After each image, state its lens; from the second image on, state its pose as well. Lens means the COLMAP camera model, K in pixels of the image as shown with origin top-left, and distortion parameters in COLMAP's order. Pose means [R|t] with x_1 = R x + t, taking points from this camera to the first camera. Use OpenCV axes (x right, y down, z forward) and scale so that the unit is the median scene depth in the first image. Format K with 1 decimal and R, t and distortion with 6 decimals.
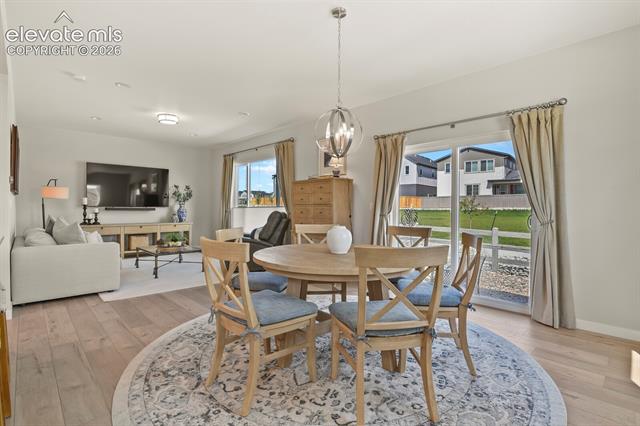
lens RADIAL K [[311.2, 0, 324.5], [0, 311.2, 210.9], [0, 0, 1]] dist [-0.006663, -0.001948]
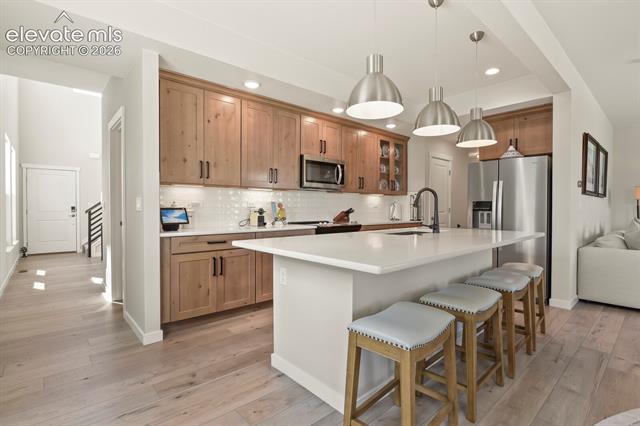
lens RADIAL K [[311.2, 0, 324.5], [0, 311.2, 210.9], [0, 0, 1]] dist [-0.006663, -0.001948]
pose [[-0.038285, 0.005675, -0.999251, 0.073363], [-0.013123, 0.999895, 0.006182, -0.000661], [0.999181, 0.013350, -0.038207, 0.083315]]
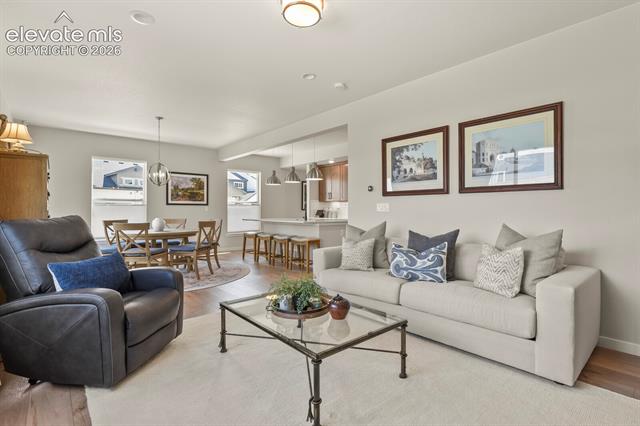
lens RADIAL K [[311.2, 0, 324.5], [0, 311.2, 210.9], [0, 0, 1]] dist [-0.006663, -0.001948]
pose [[-0.998531, -0.007275, 0.053698, -0.551454], [-0.006620, 0.999902, 0.012362, -0.014892], [-0.053782, 0.011989, -0.998481, 1.413561]]
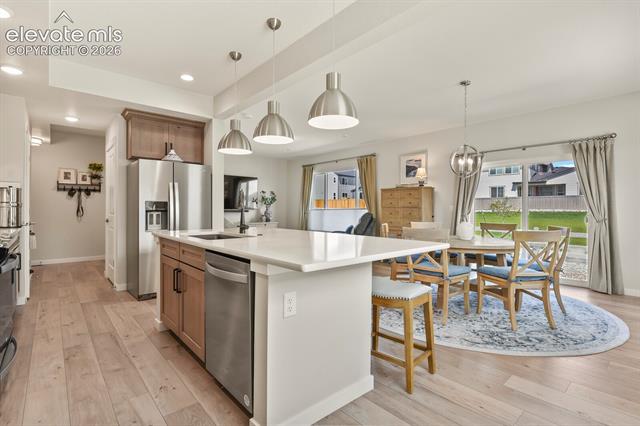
lens RADIAL K [[311.2, 0, 324.5], [0, 311.2, 210.9], [0, 0, 1]] dist [-0.006663, -0.001948]
pose [[0.998909, -0.000783, -0.046702, -0.265306], [0.000490, 0.999980, -0.006287, 0.001648], [0.046706, 0.006257, 0.998889, -0.258925]]
